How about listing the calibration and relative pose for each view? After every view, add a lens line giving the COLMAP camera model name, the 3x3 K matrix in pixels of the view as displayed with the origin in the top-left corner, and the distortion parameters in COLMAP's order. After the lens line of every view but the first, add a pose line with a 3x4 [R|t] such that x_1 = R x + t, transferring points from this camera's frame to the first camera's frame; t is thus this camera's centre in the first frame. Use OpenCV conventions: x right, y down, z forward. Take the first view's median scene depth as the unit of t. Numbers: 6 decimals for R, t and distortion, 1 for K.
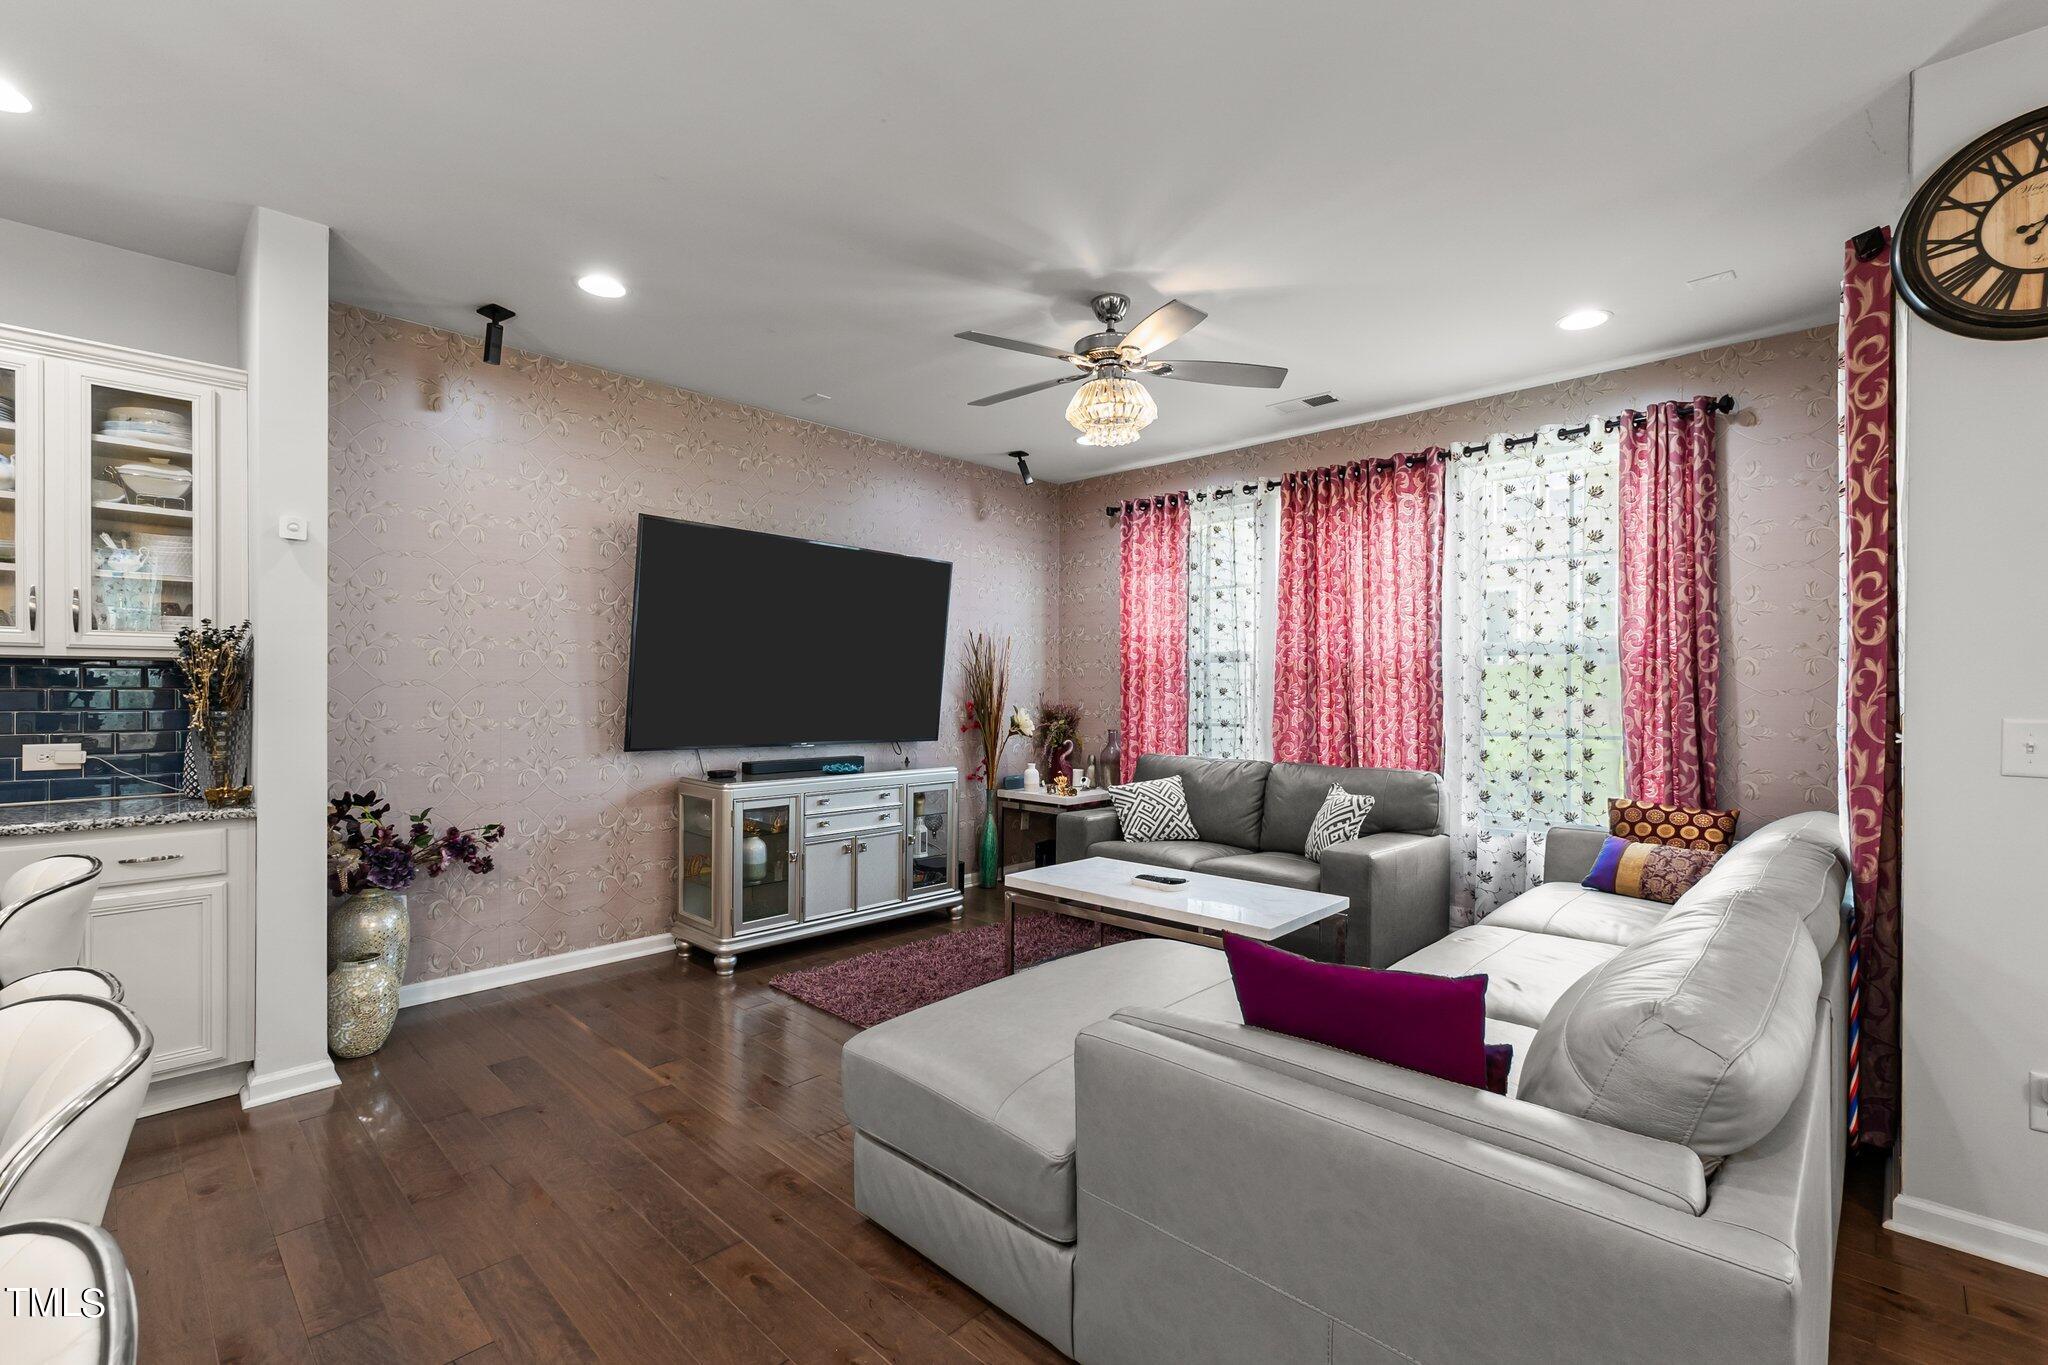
lens RADIAL K [[887.8, 0, 1022.4], [0, 887.8, 678.7], [0, 0, 1]] dist [-0.001779, 0.000766]
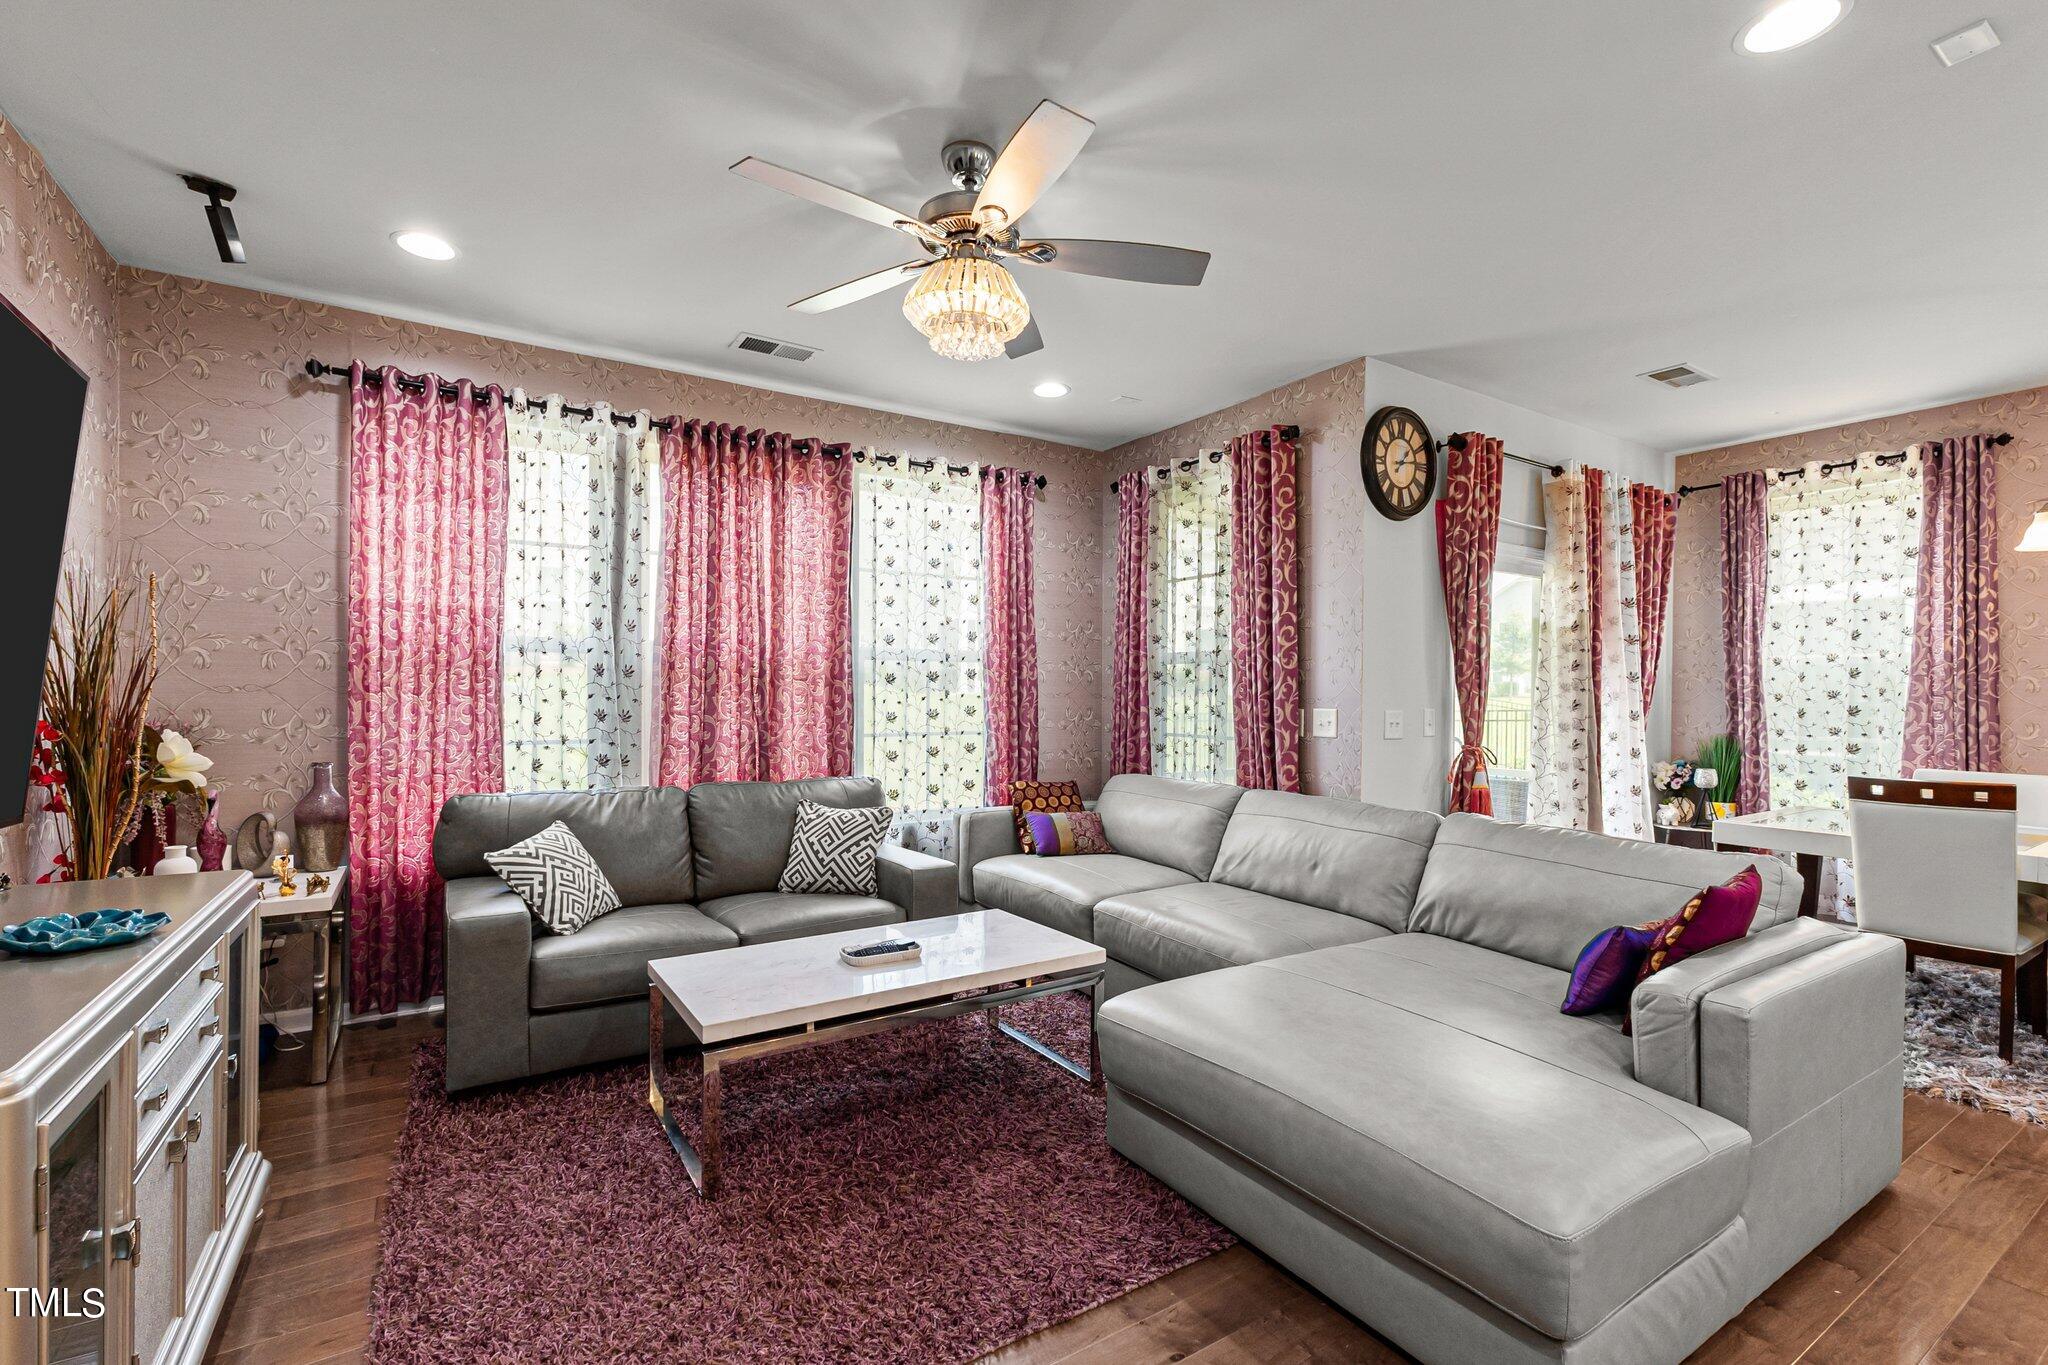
lens RADIAL K [[887.8, 0, 1025.7], [0, 887.8, 698.5], [0, 0, 1]] dist [-0.001779, 0.000766]
pose [[0.239183, -0.006475, 0.970953, -0.460409], [-0.015536, 0.999824, 0.010494, 0.005187], [-0.970850, -0.017595, 0.239041, 0.604060]]
